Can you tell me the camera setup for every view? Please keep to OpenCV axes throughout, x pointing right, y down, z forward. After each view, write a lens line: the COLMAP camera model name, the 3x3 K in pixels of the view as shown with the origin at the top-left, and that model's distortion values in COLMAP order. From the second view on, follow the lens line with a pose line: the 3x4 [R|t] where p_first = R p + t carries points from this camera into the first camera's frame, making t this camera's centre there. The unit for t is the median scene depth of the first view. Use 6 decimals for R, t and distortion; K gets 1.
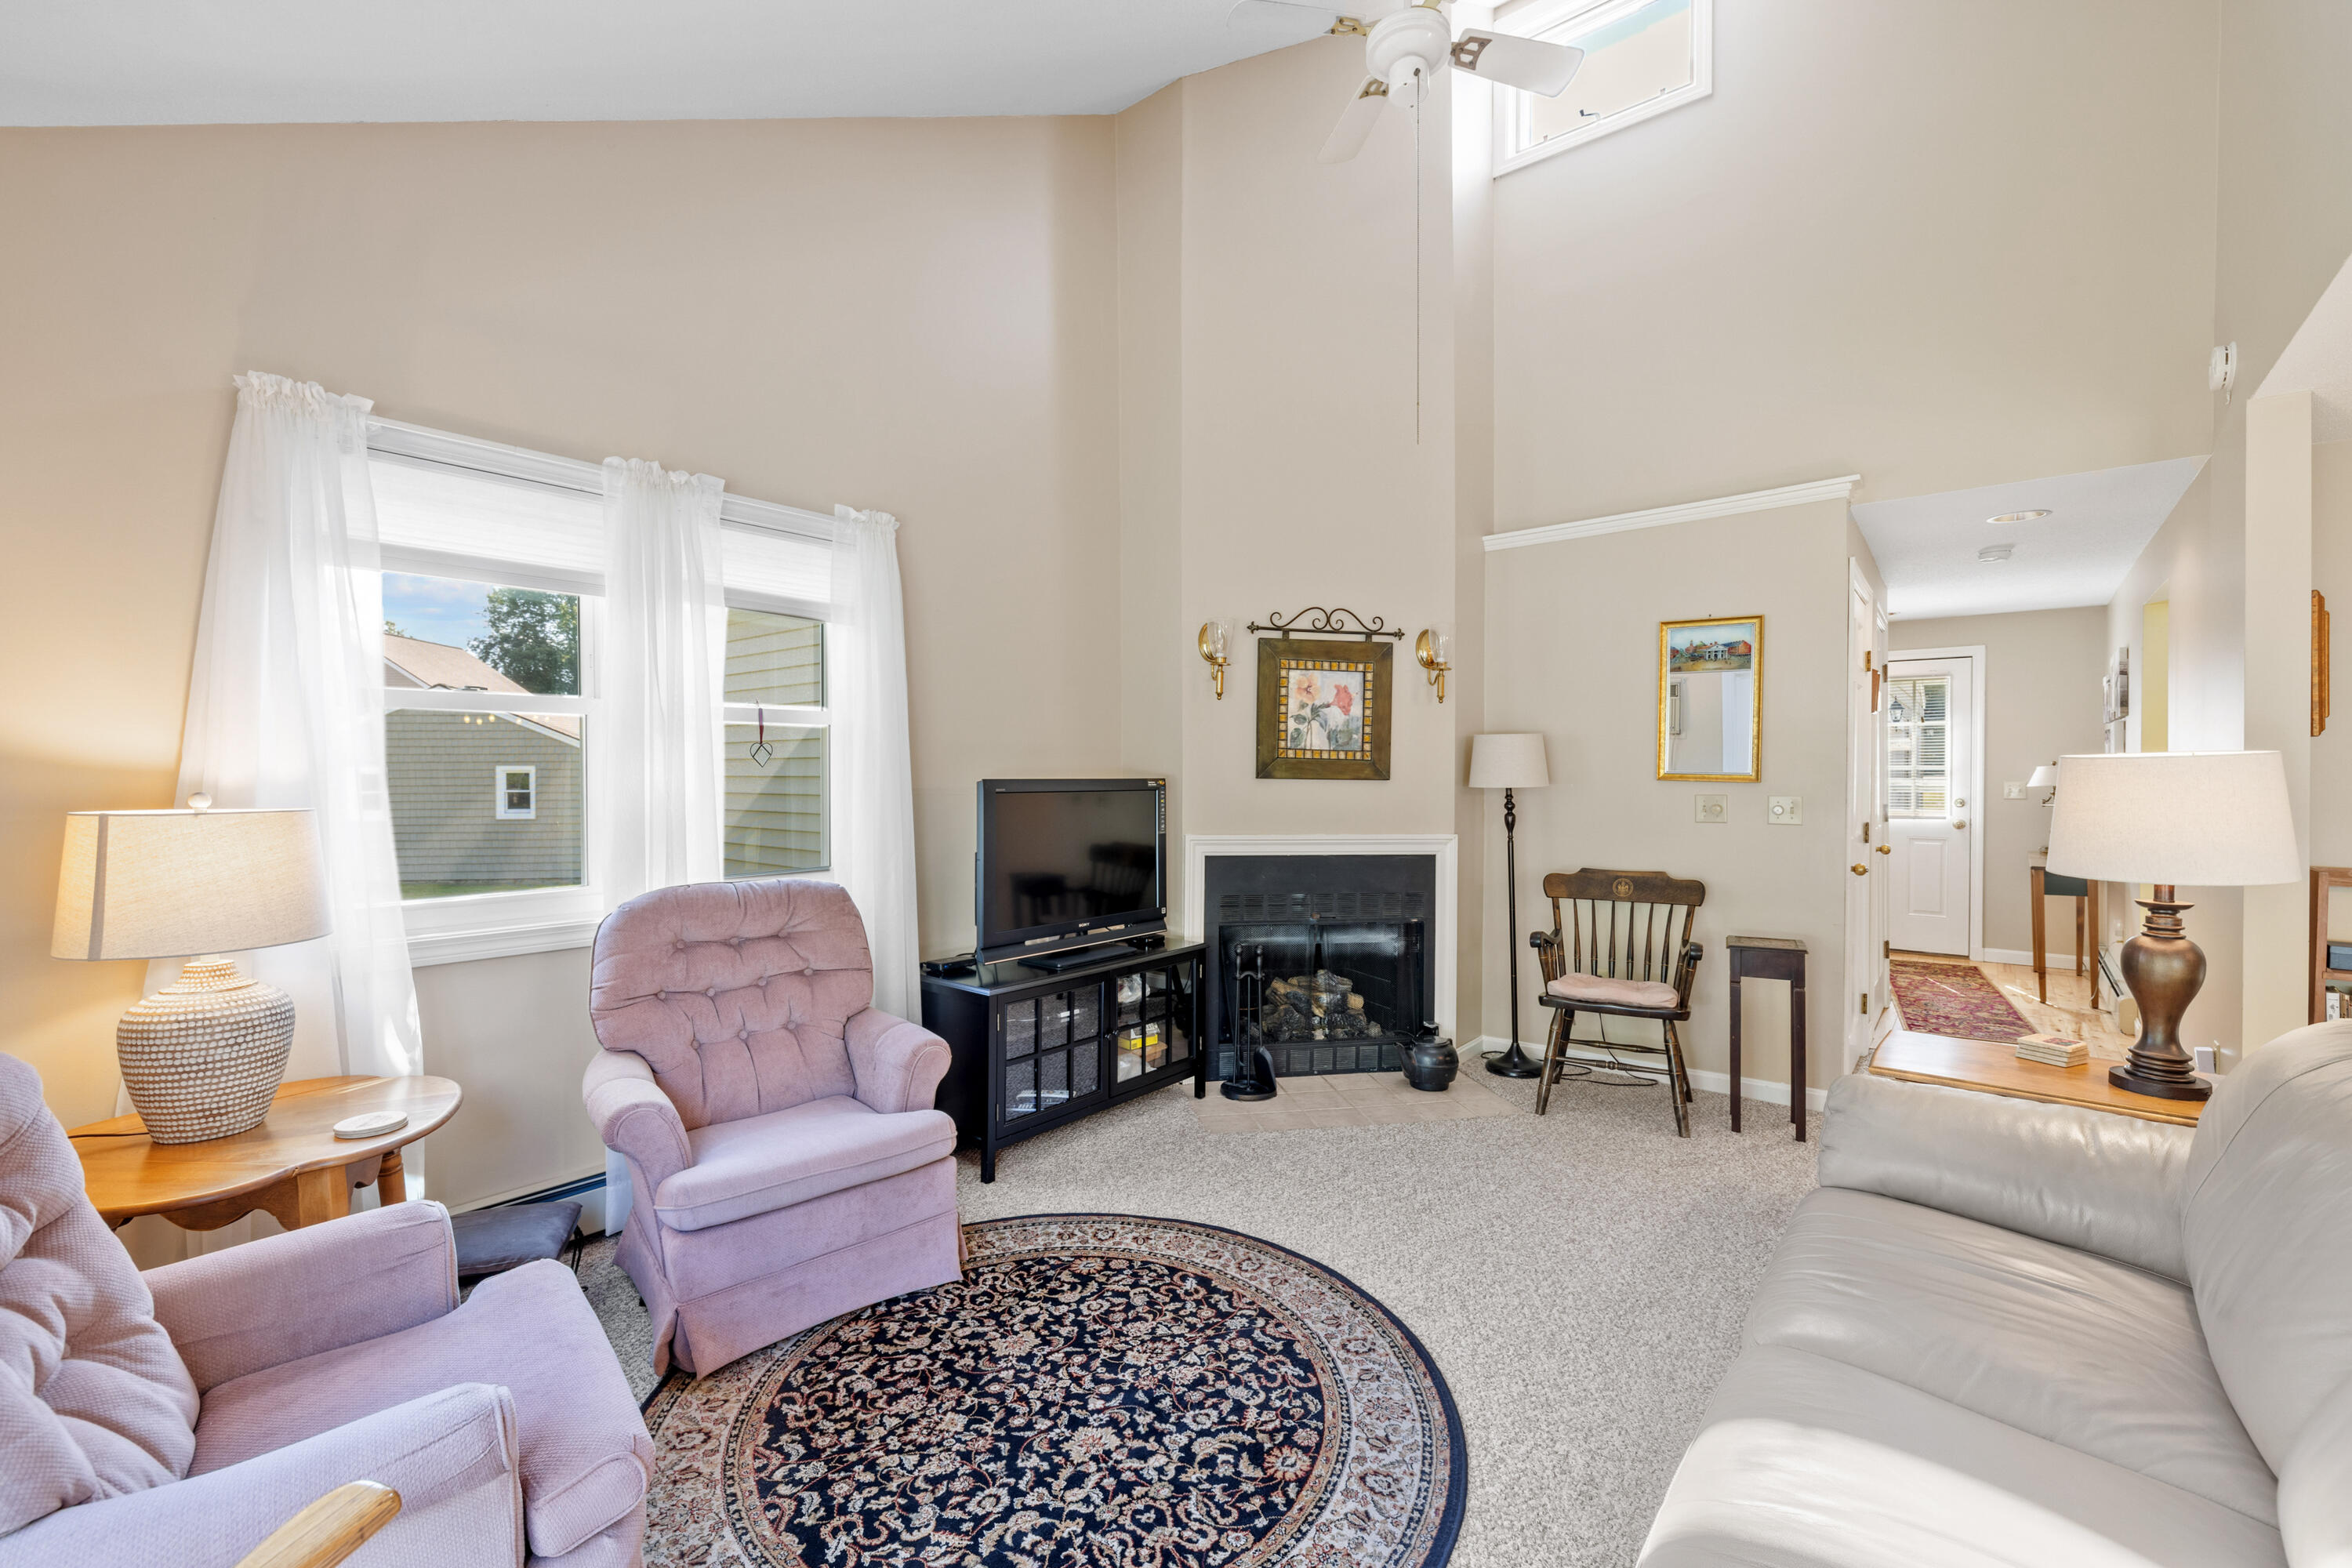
lens RADIAL K [[984.9, 0, 1179.0], [0, 984.9, 779.3], [0, 0, 1]] dist [0.002430, 0.000152]
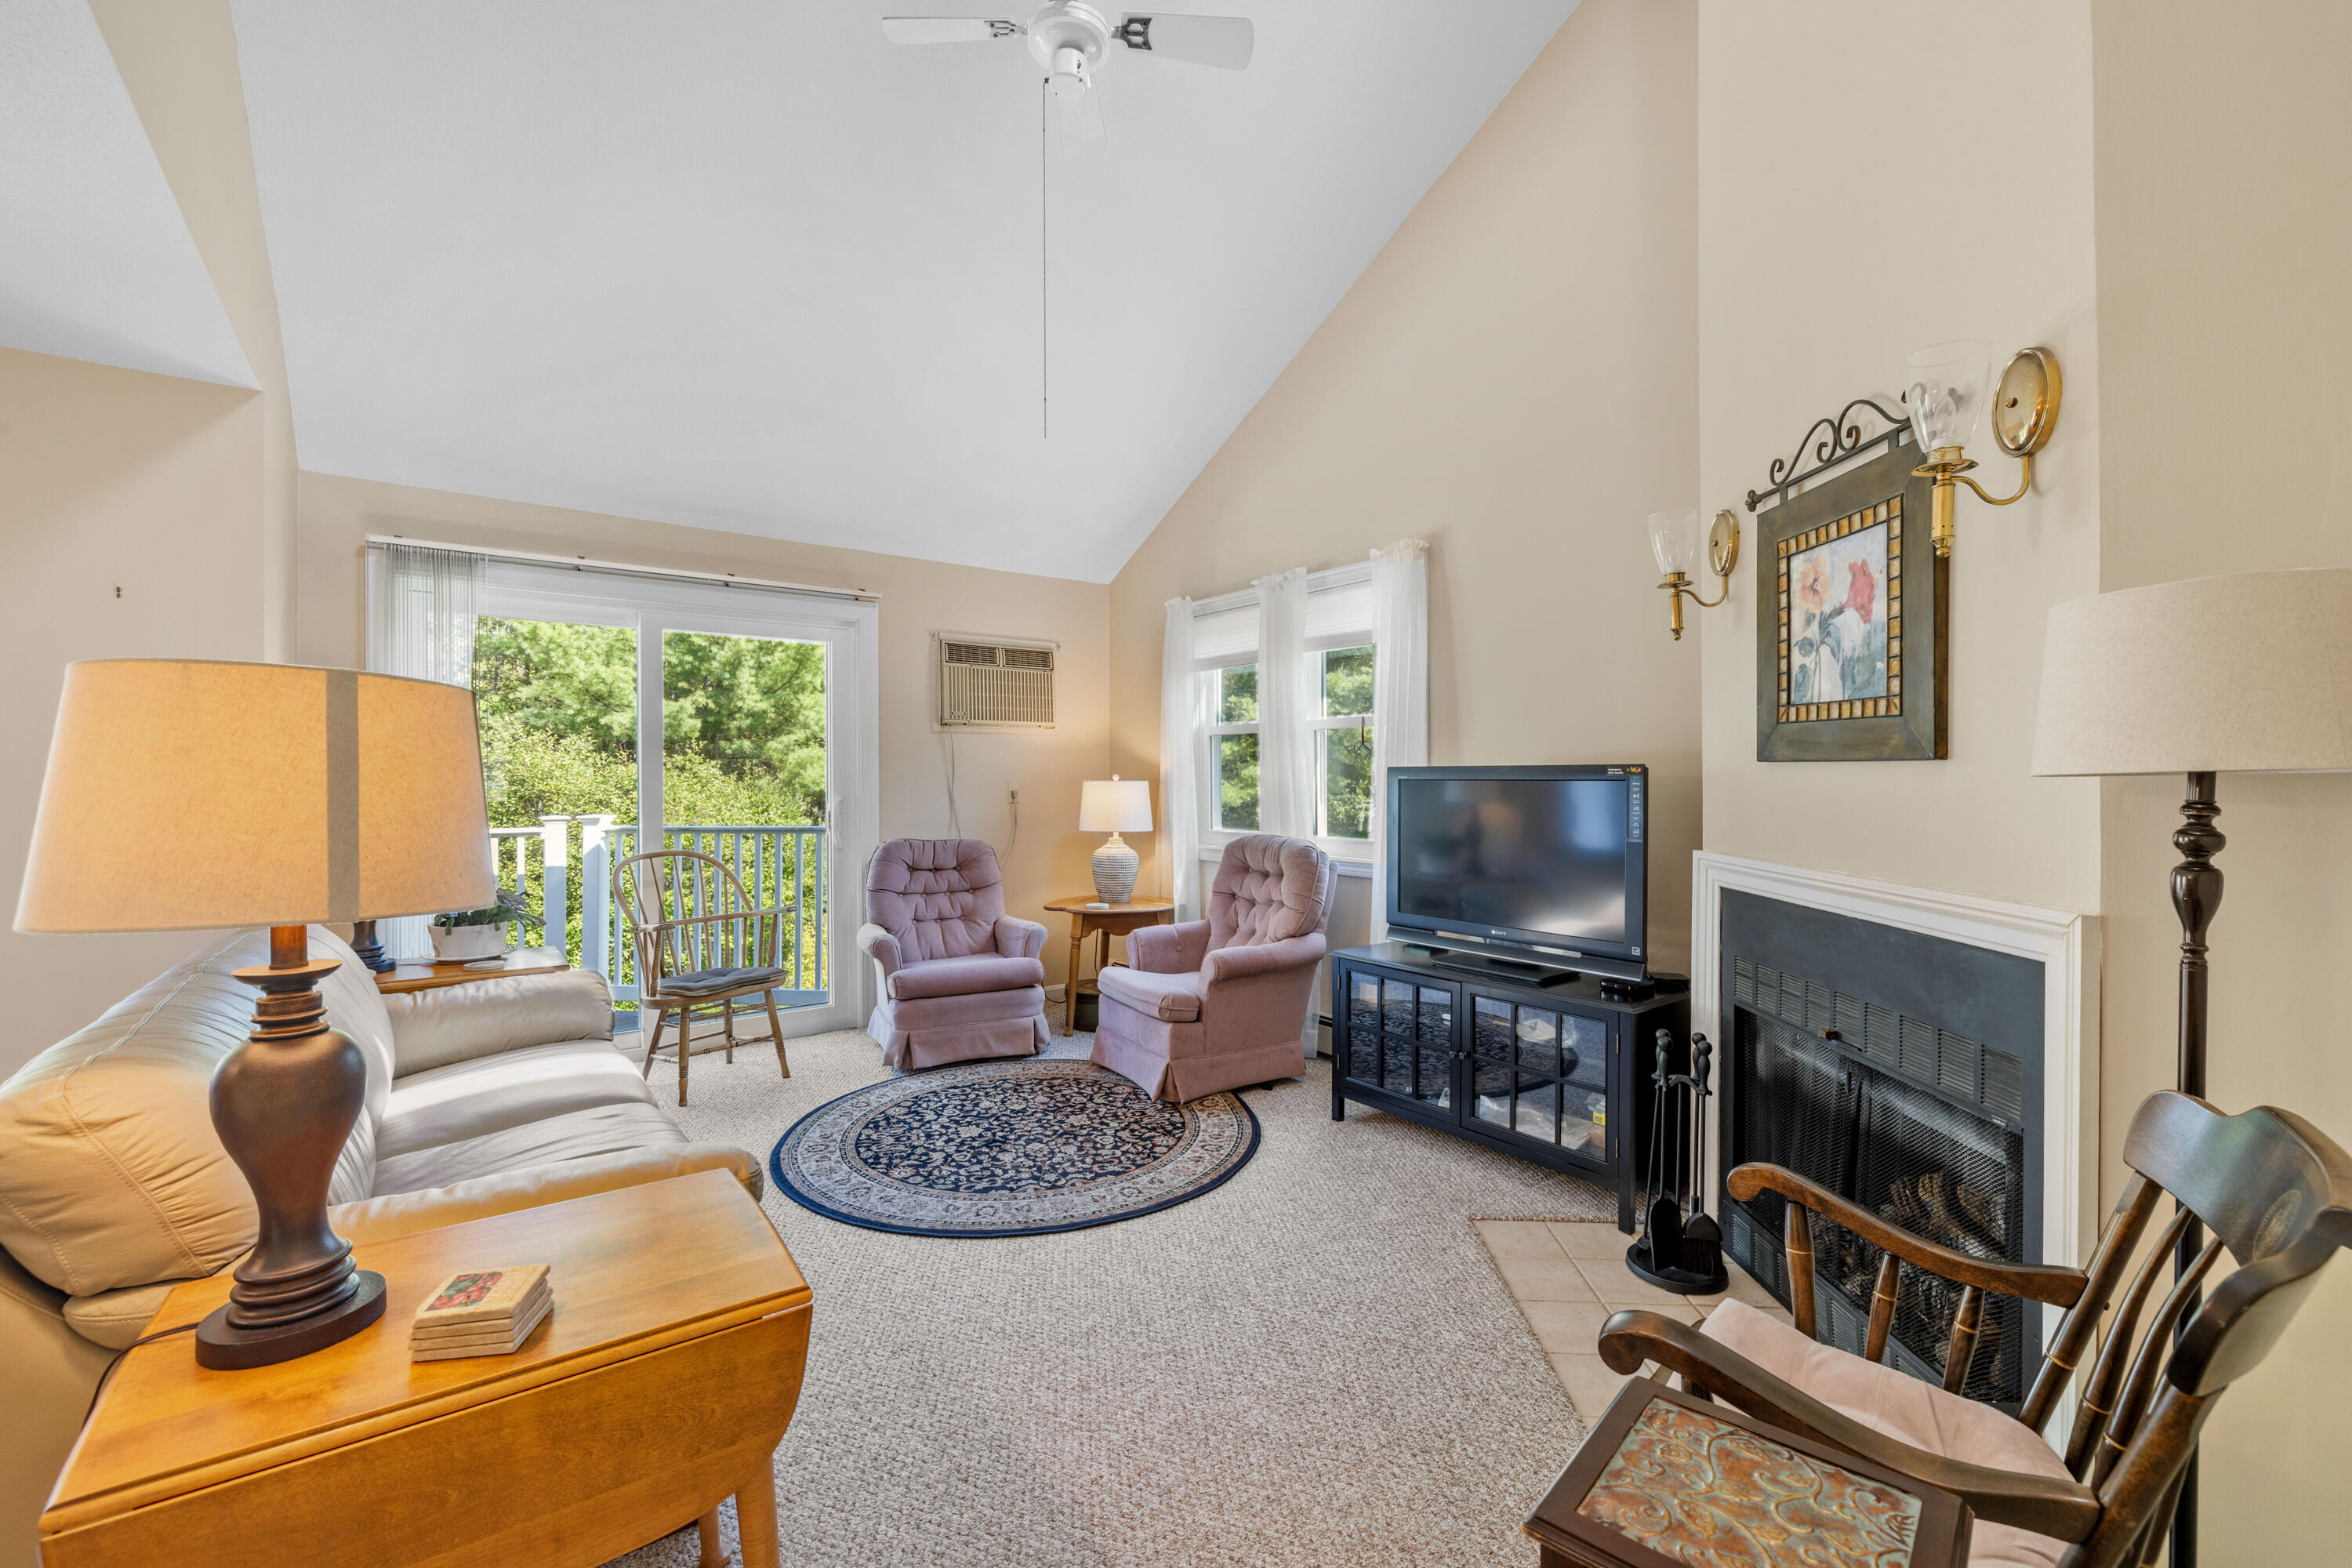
lens RADIAL K [[984.9, 0, 1175.5], [0, 984.9, 784.8], [0, 0, 1]] dist [0.002430, 0.000152]
pose [[-0.230186, 0.005183, -0.973133, 1.340131], [-0.005269, 0.999965, 0.006572, 0.019761], [0.973132, 0.006640, -0.230150, 1.509812]]
